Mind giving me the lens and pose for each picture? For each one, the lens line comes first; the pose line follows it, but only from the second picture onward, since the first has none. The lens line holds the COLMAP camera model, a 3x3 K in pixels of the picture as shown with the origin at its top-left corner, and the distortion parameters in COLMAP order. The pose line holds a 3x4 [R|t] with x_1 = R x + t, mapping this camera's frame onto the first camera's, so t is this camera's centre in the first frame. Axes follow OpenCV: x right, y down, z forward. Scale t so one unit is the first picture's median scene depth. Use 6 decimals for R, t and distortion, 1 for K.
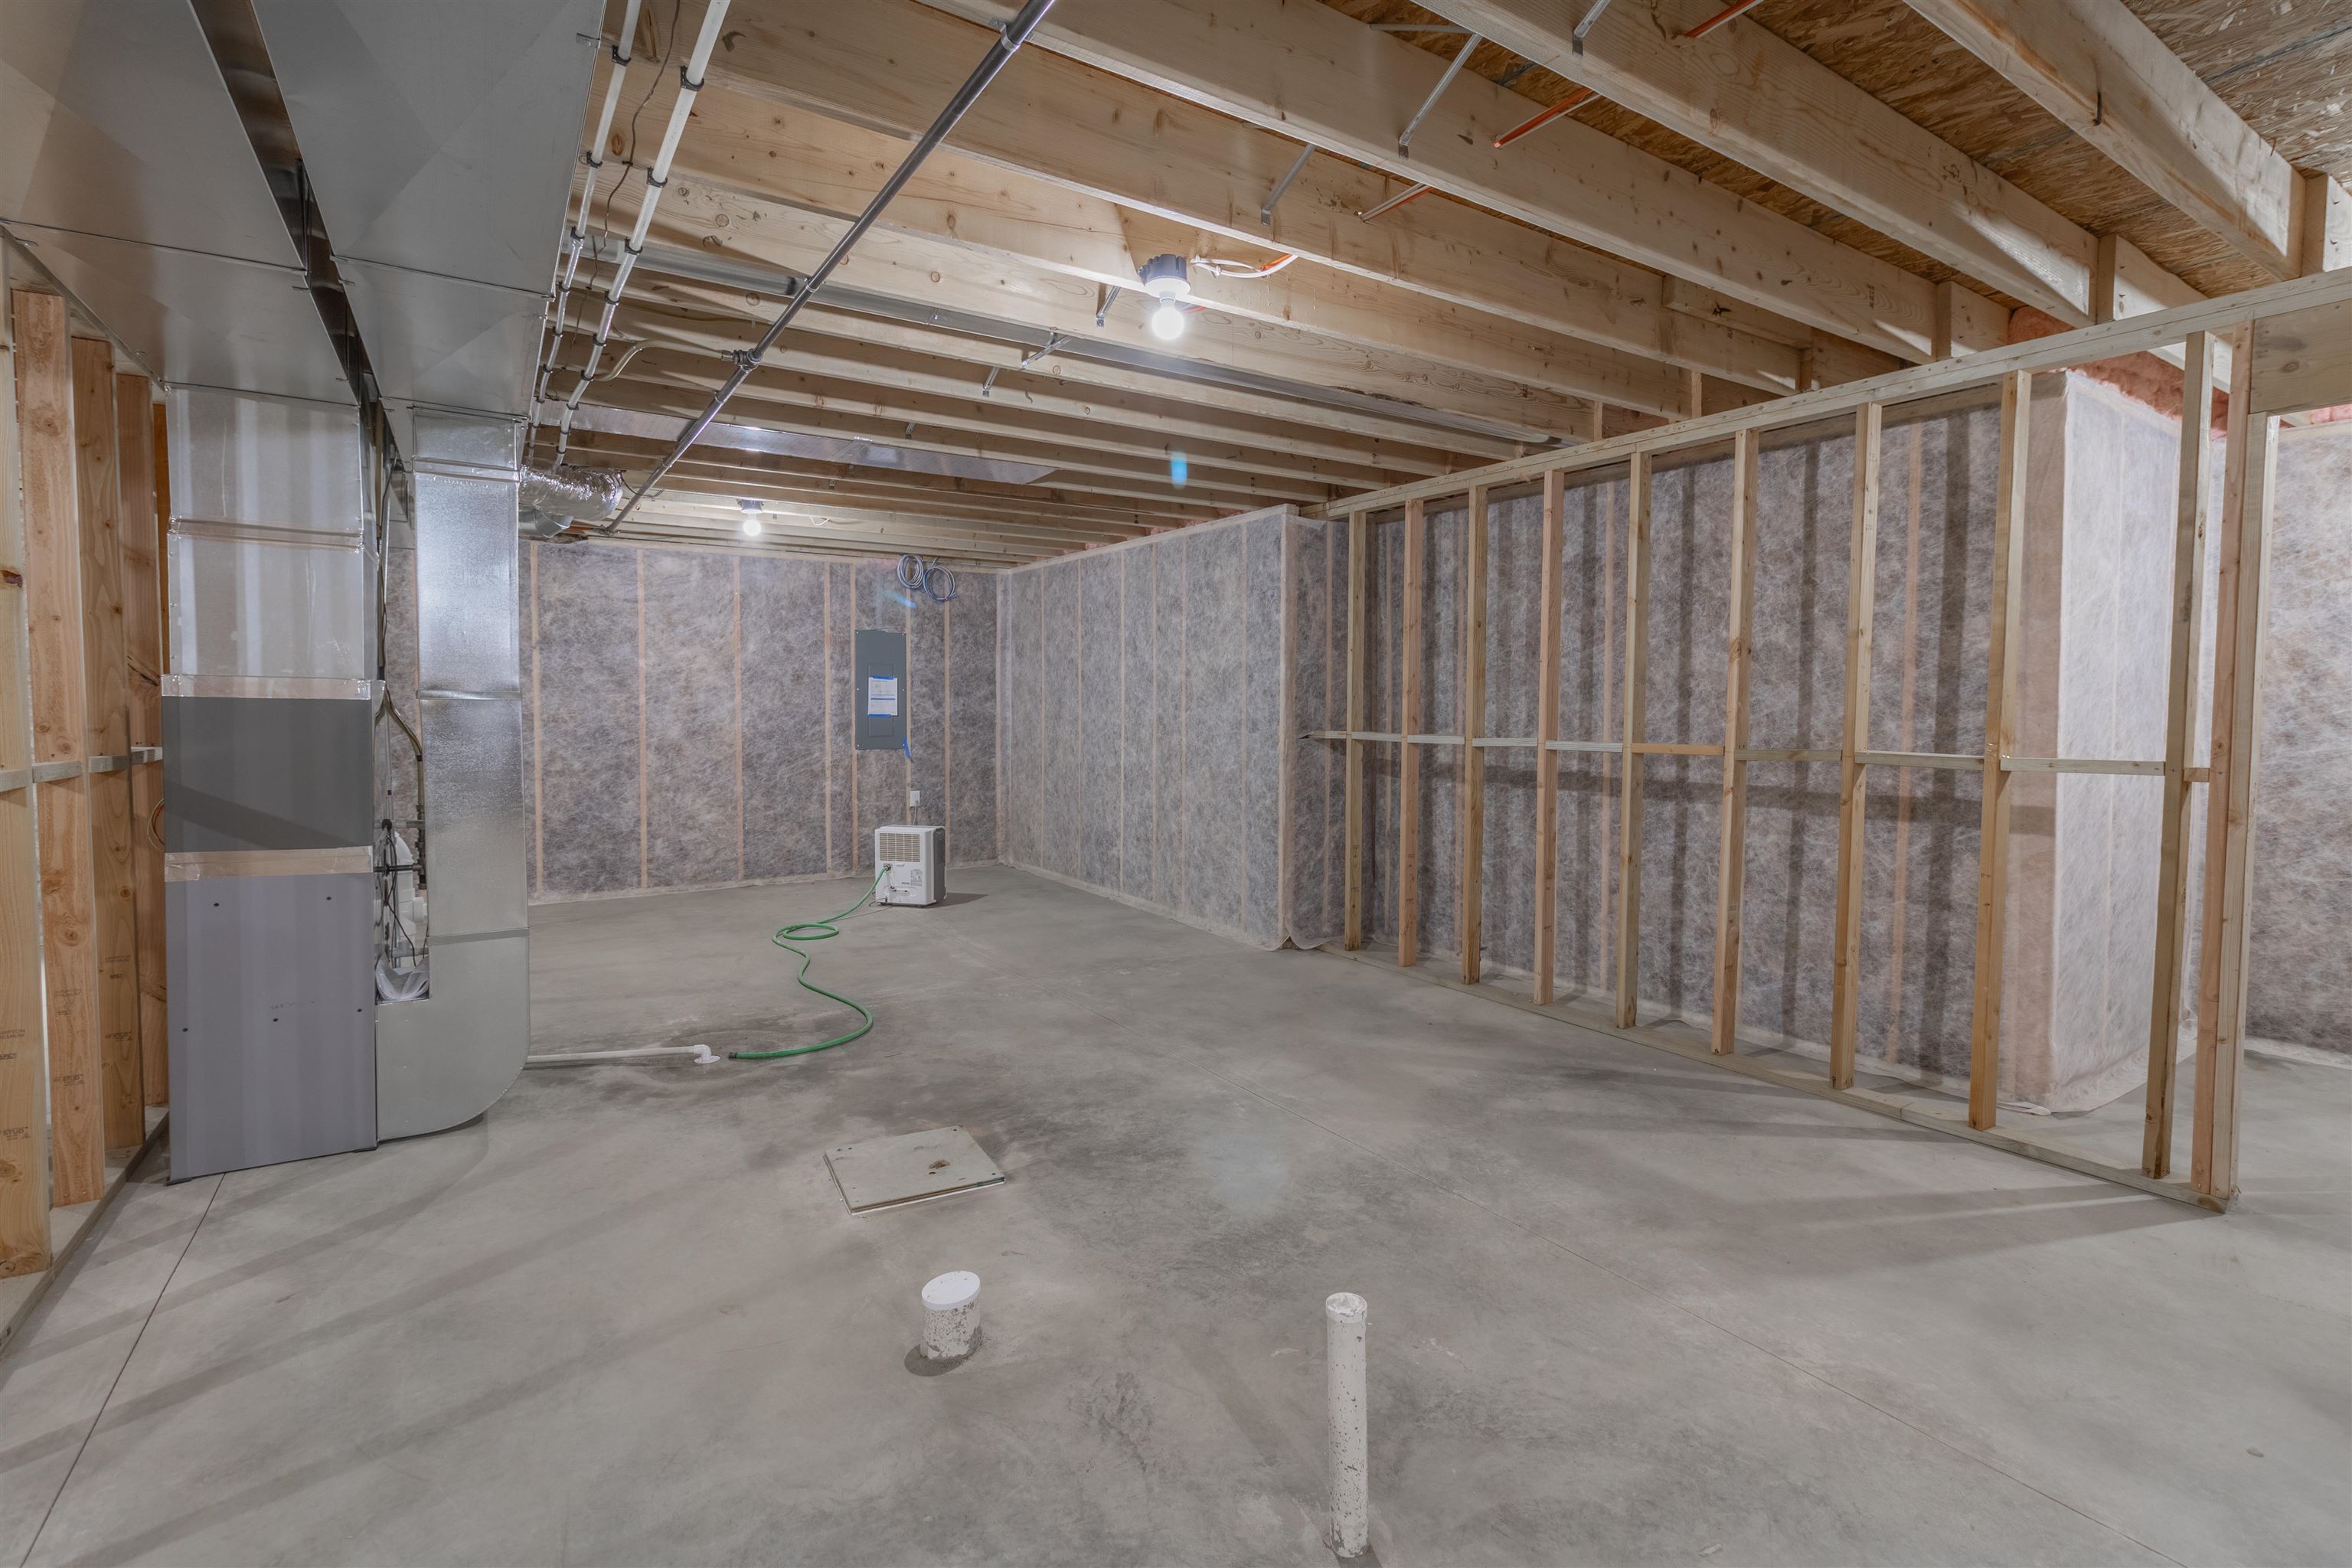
lens RADIAL K [[1080.2, 0, 1169.6], [0, 1080.2, 743.7], [0, 0, 1]] dist [-0.000595, -0.000099]
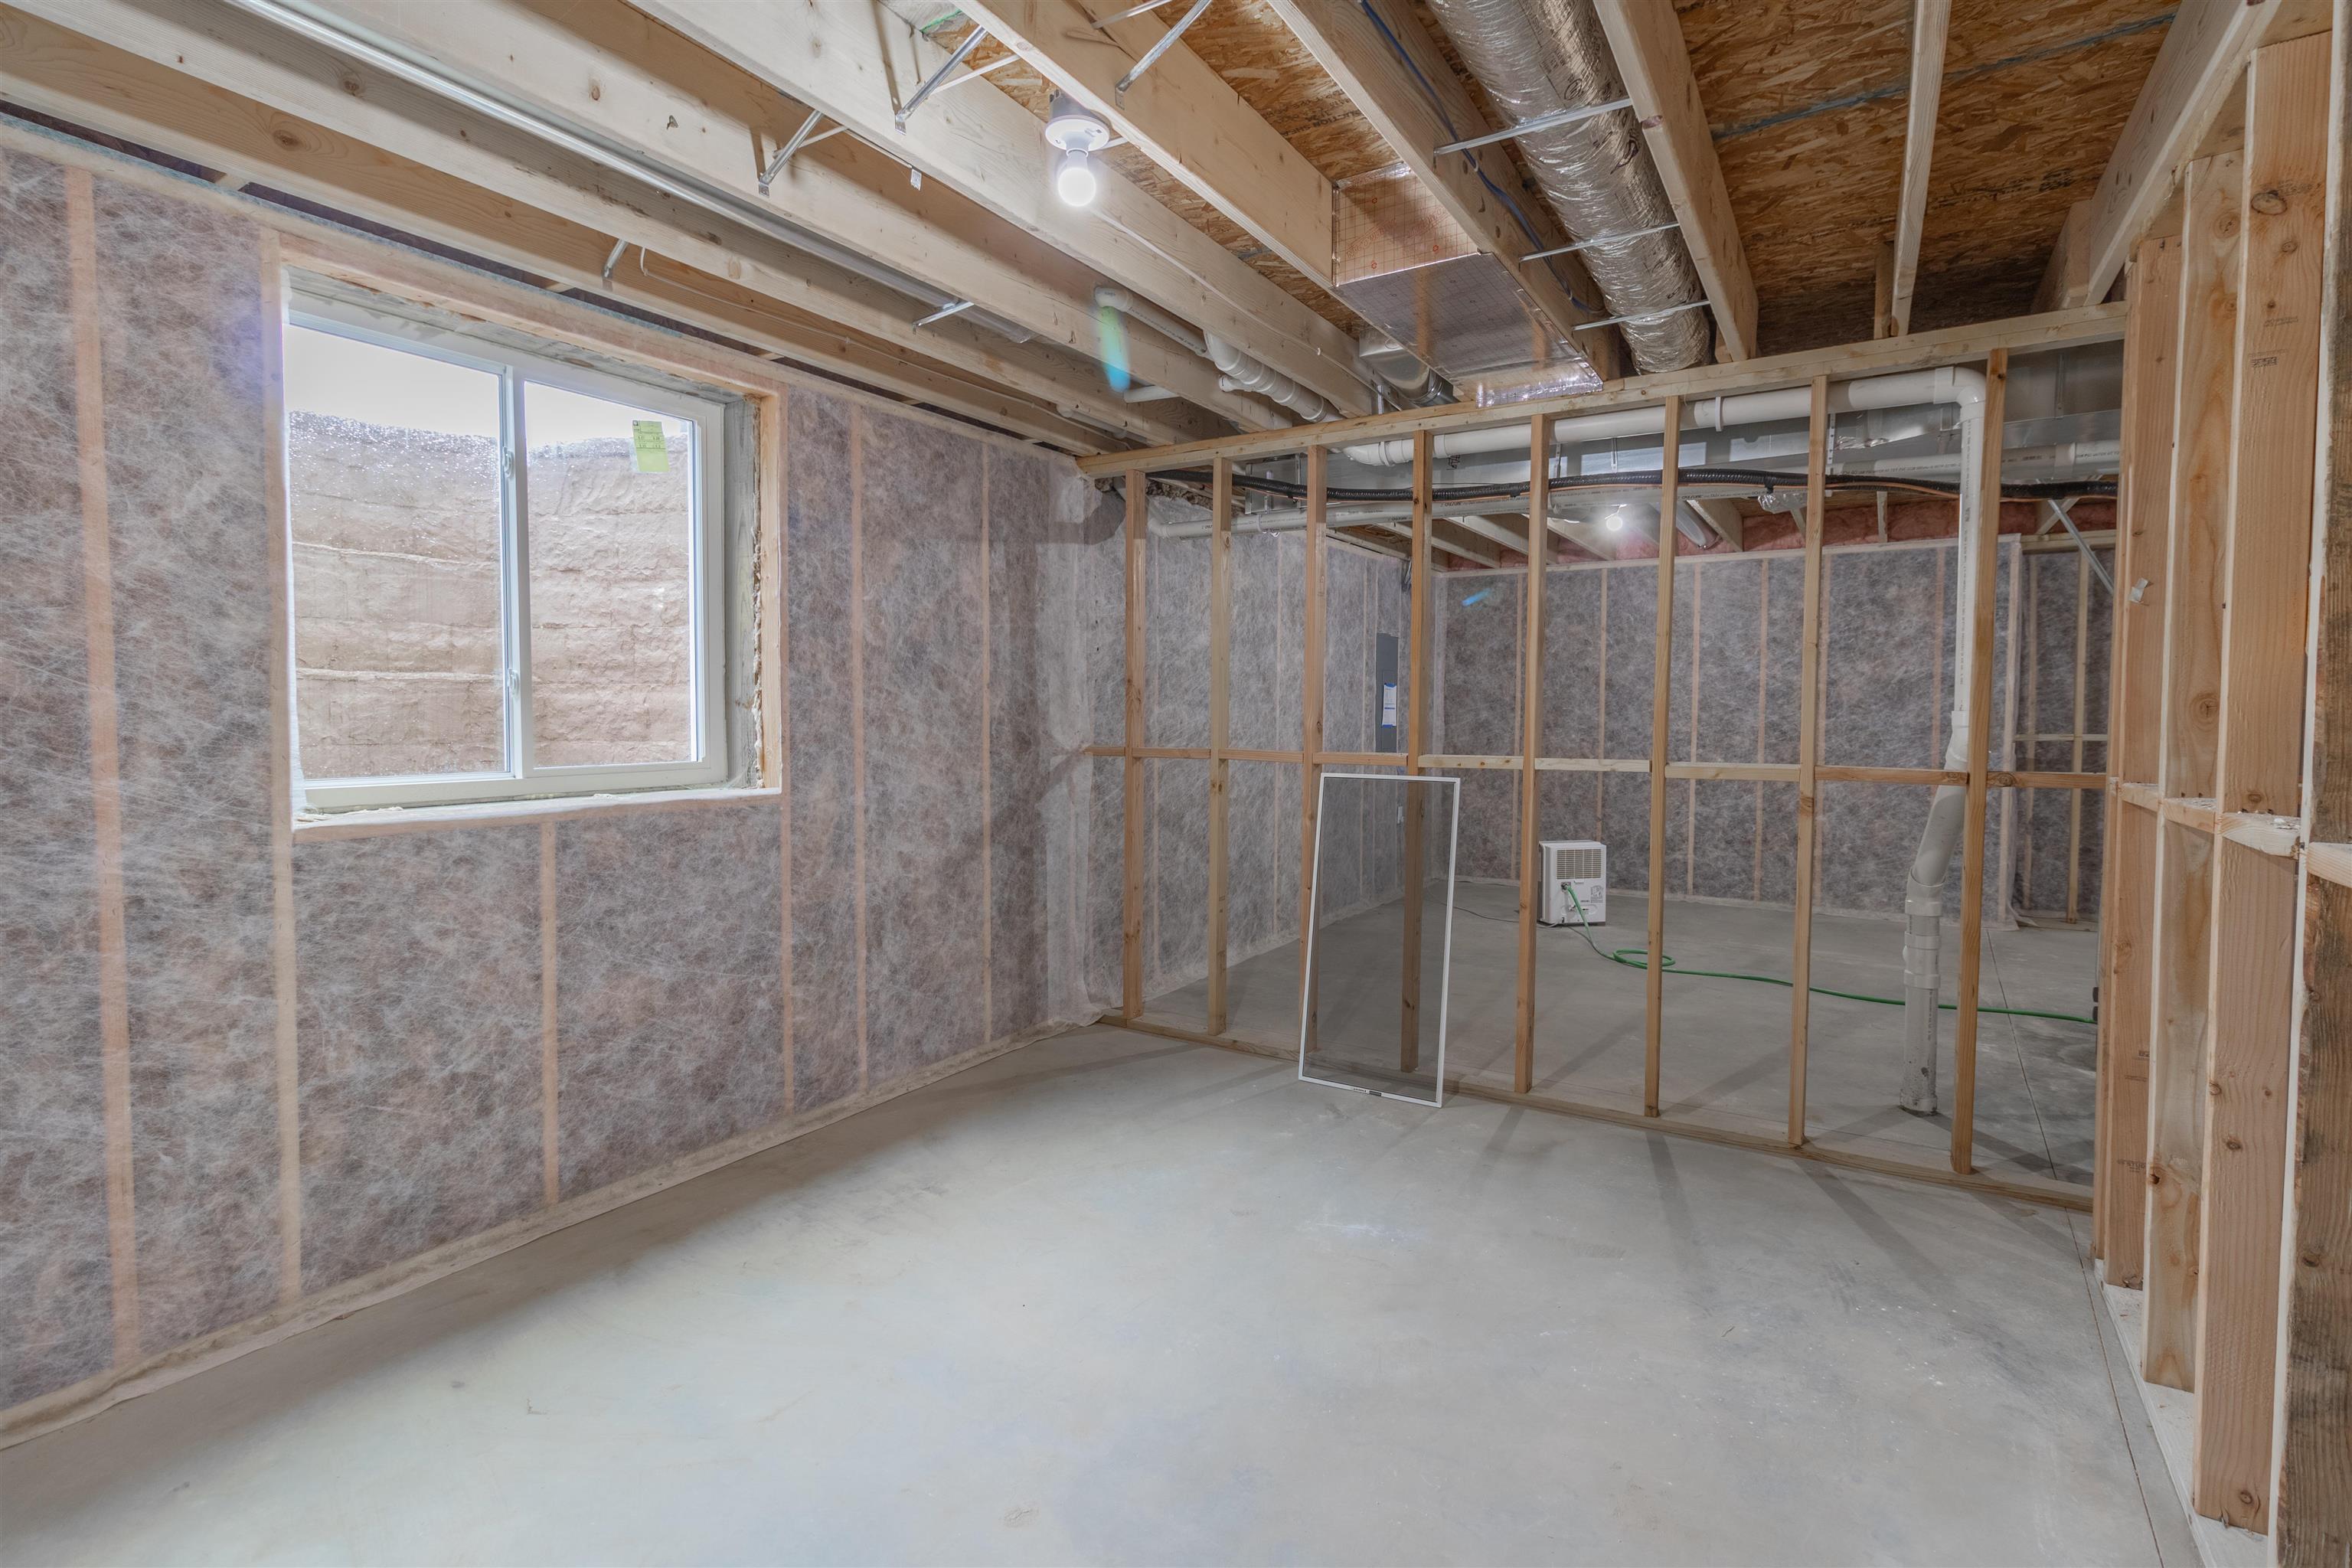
lens RADIAL K [[1080.2, 0, 1169.6], [0, 1080.2, 743.7], [0, 0, 1]] dist [-0.000595, -0.000099]
pose [[0.908508, -0.019470, 0.417415, -0.975477], [0.022269, 0.999750, -0.001837, -0.016454], [-0.417275, 0.010964, 0.908714, 0.284914]]
